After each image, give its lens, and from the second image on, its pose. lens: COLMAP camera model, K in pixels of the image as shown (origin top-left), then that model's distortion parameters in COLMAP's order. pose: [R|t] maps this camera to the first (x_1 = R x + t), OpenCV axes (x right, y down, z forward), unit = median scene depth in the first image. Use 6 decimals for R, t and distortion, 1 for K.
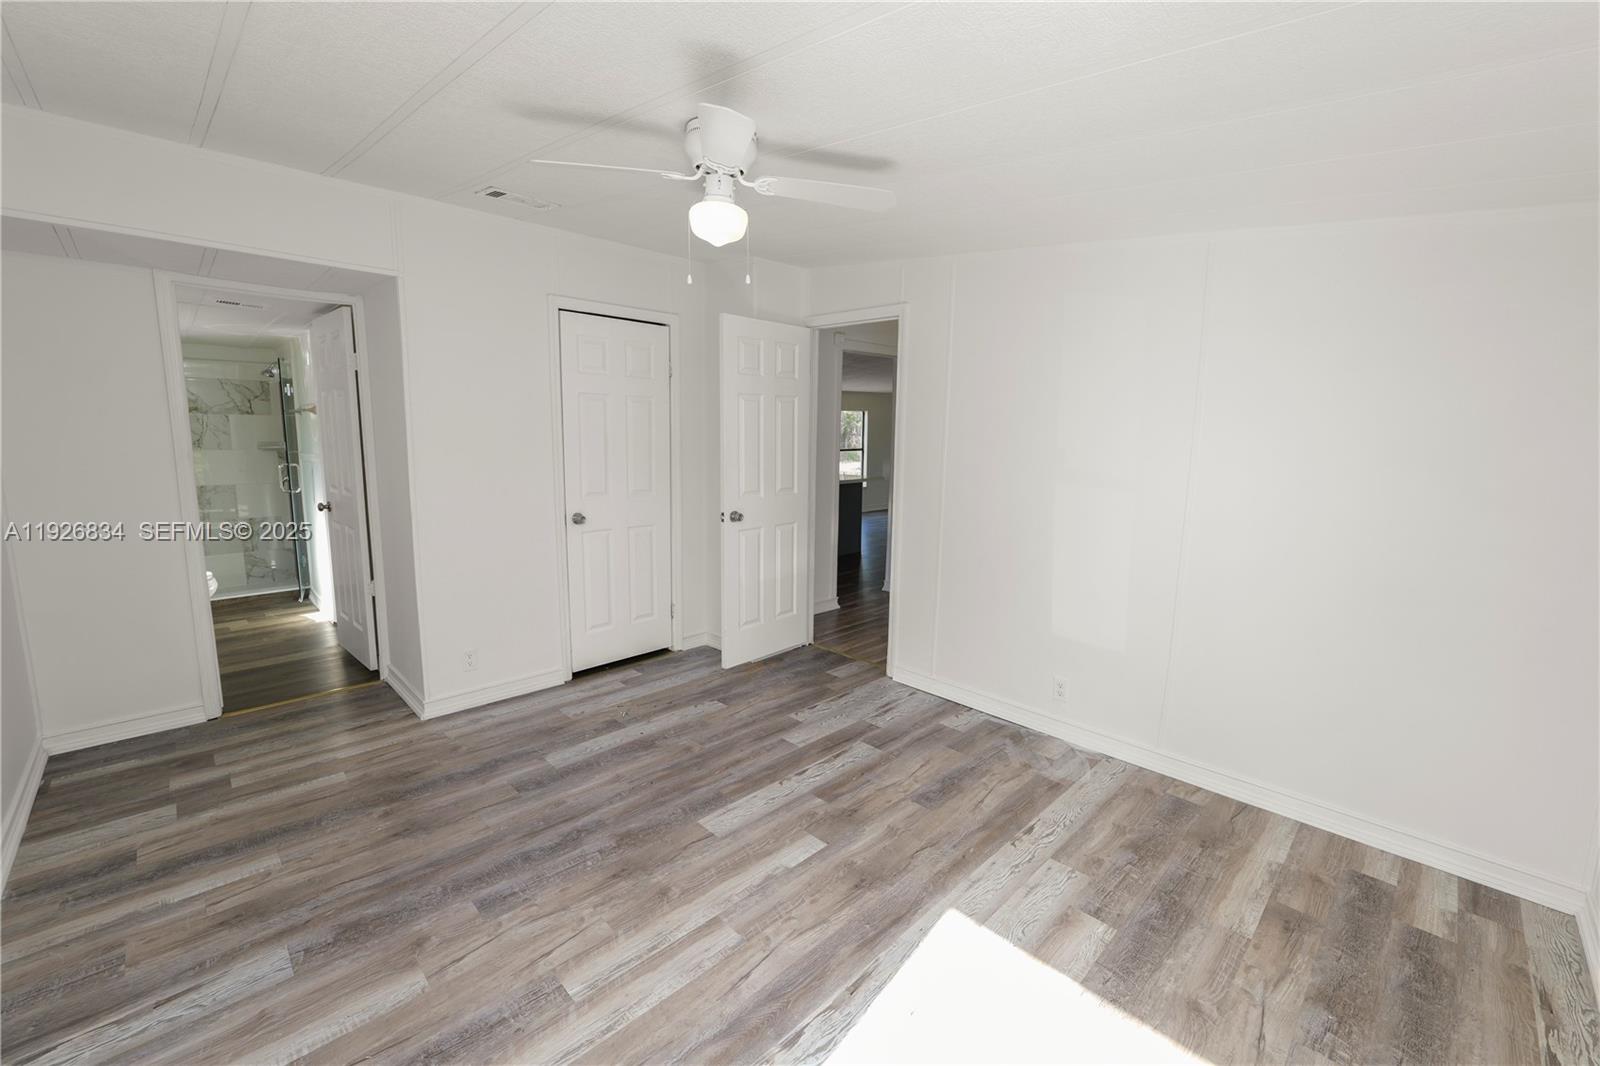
lens RADIAL K [[651.9, 0, 799.5], [0, 651.9, 524.8], [0, 0, 1]] dist [-0.013282, 0.001081]
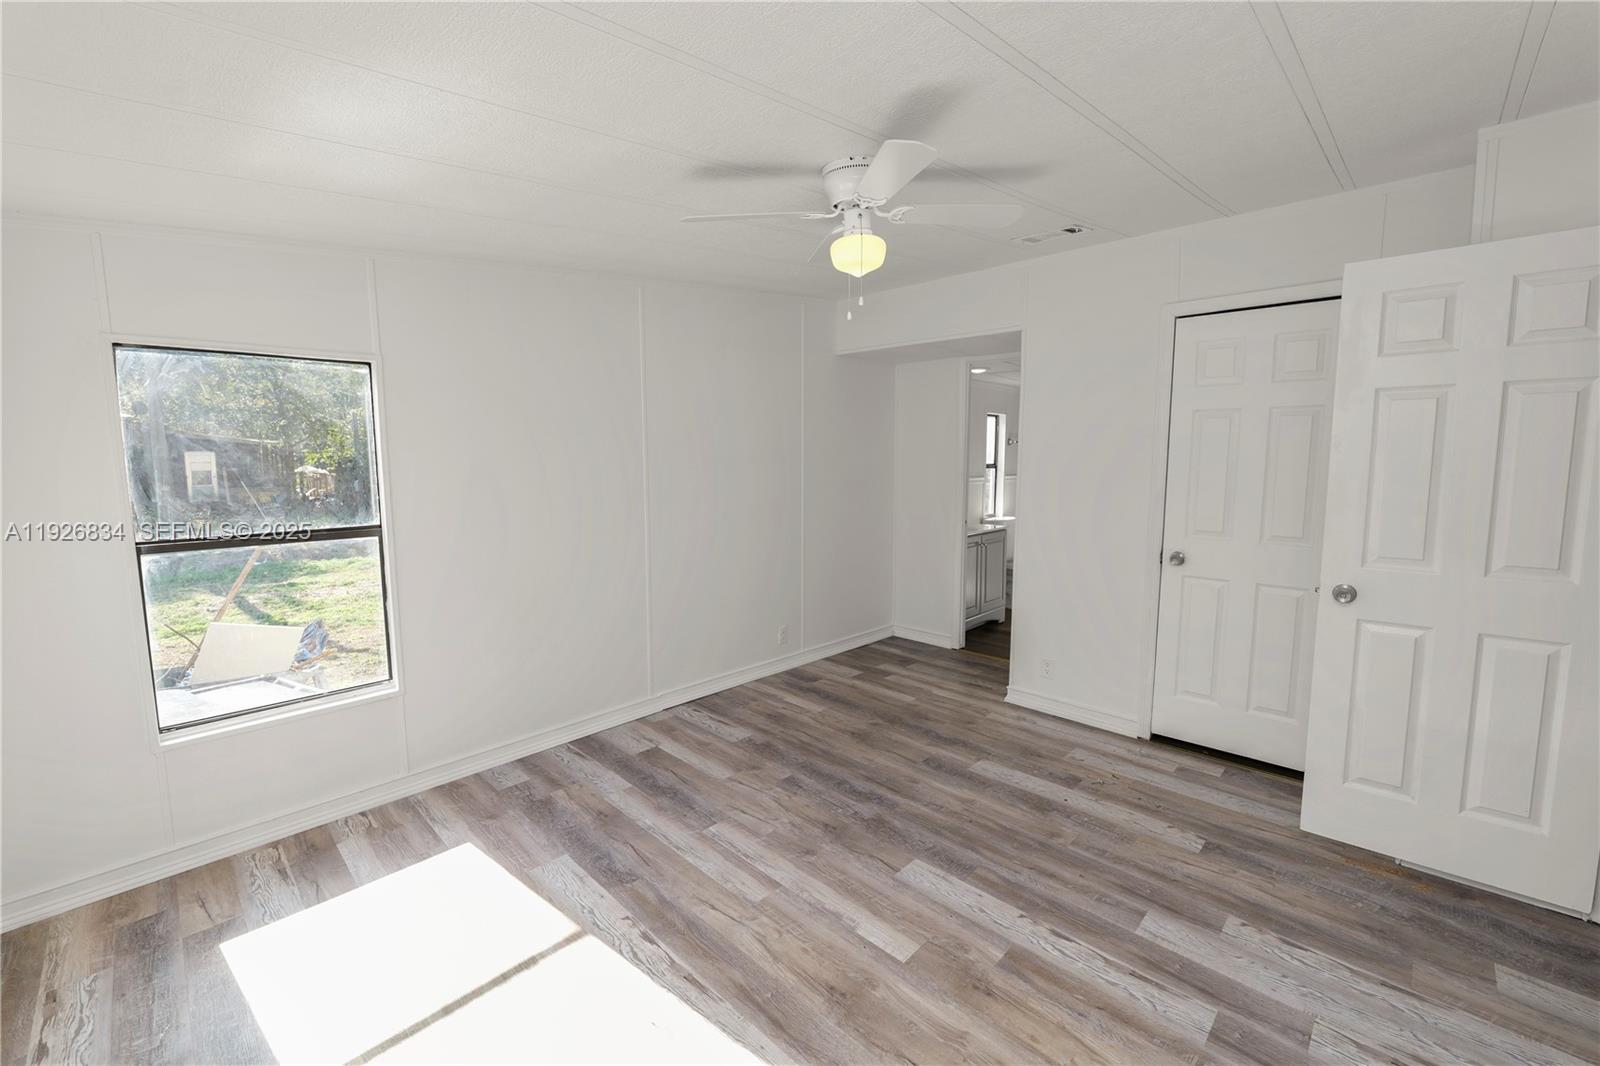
lens RADIAL K [[651.9, 0, 799.5], [0, 651.9, 524.8], [0, 0, 1]] dist [-0.013282, 0.001081]
pose [[0.018239, 0.091857, -0.995605, 0.717191], [-0.138120, 0.986455, 0.088483, -0.087244], [0.990248, 0.135899, 0.030679, 0.702205]]
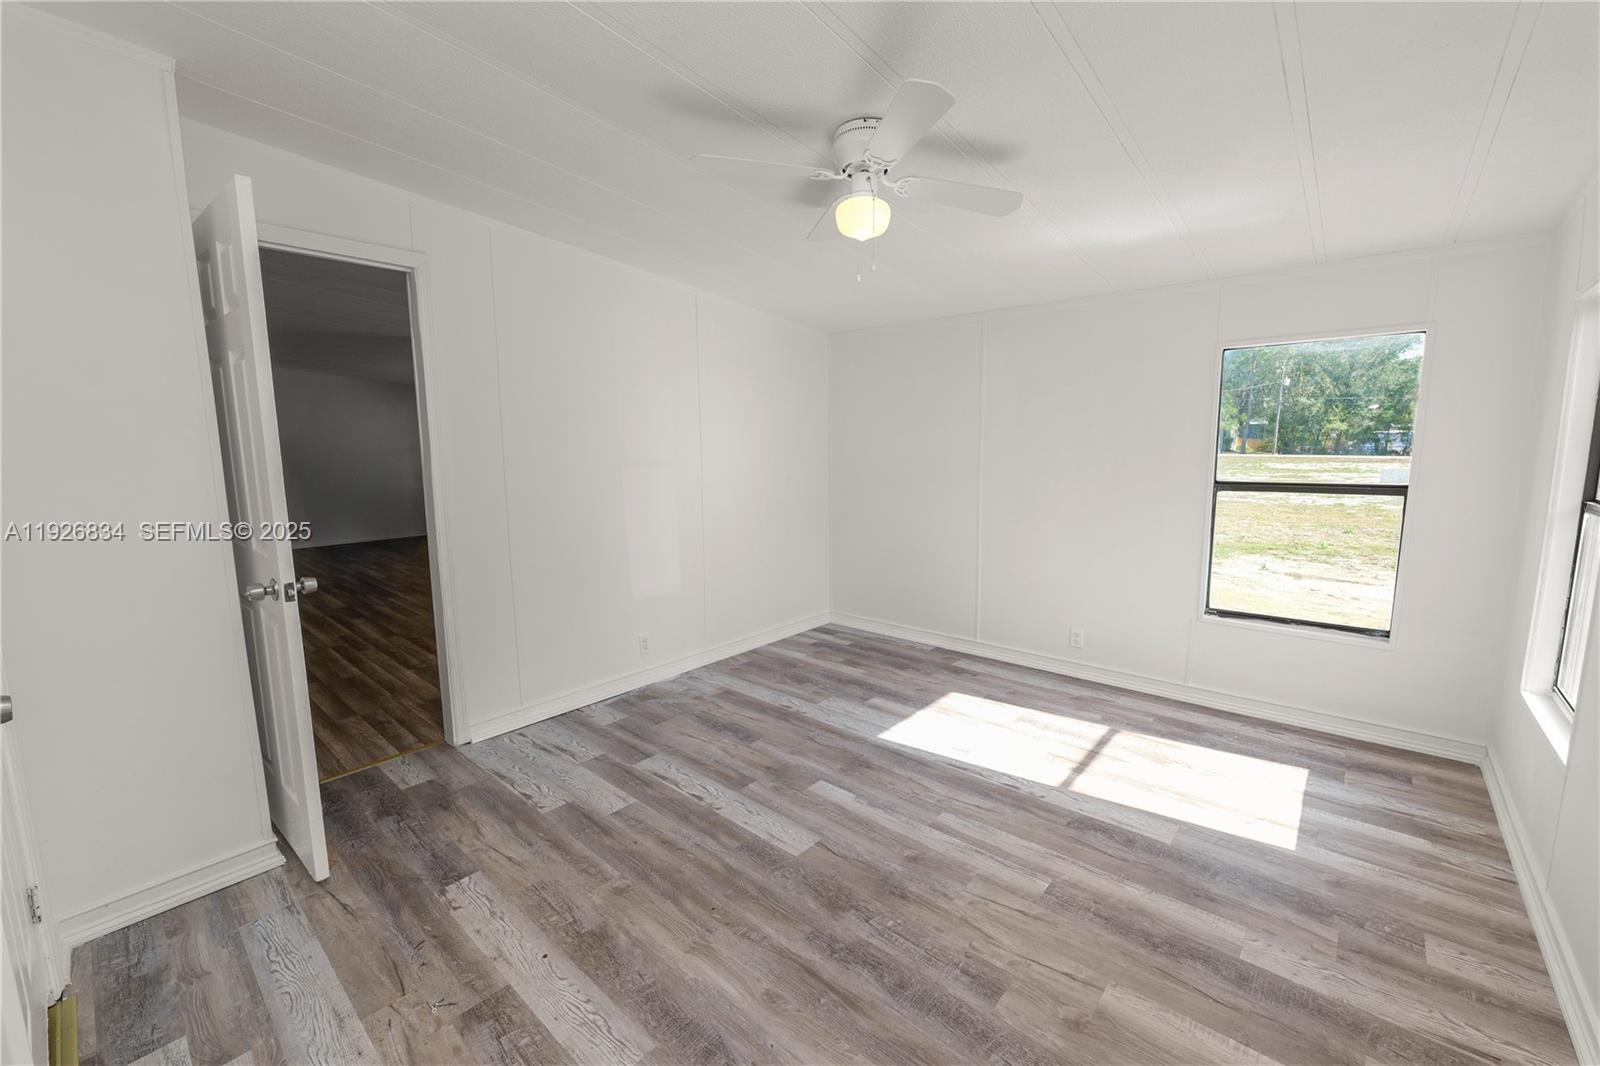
lens RADIAL K [[651.9, 0, 799.5], [0, 651.9, 524.8], [0, 0, 1]] dist [-0.013282, 0.001081]
pose [[-0.069349, -0.143450, 0.987225, -0.928992], [0.150815, 0.976726, 0.152519, -0.116271], [-0.986127, 0.159465, -0.046100, 0.923720]]
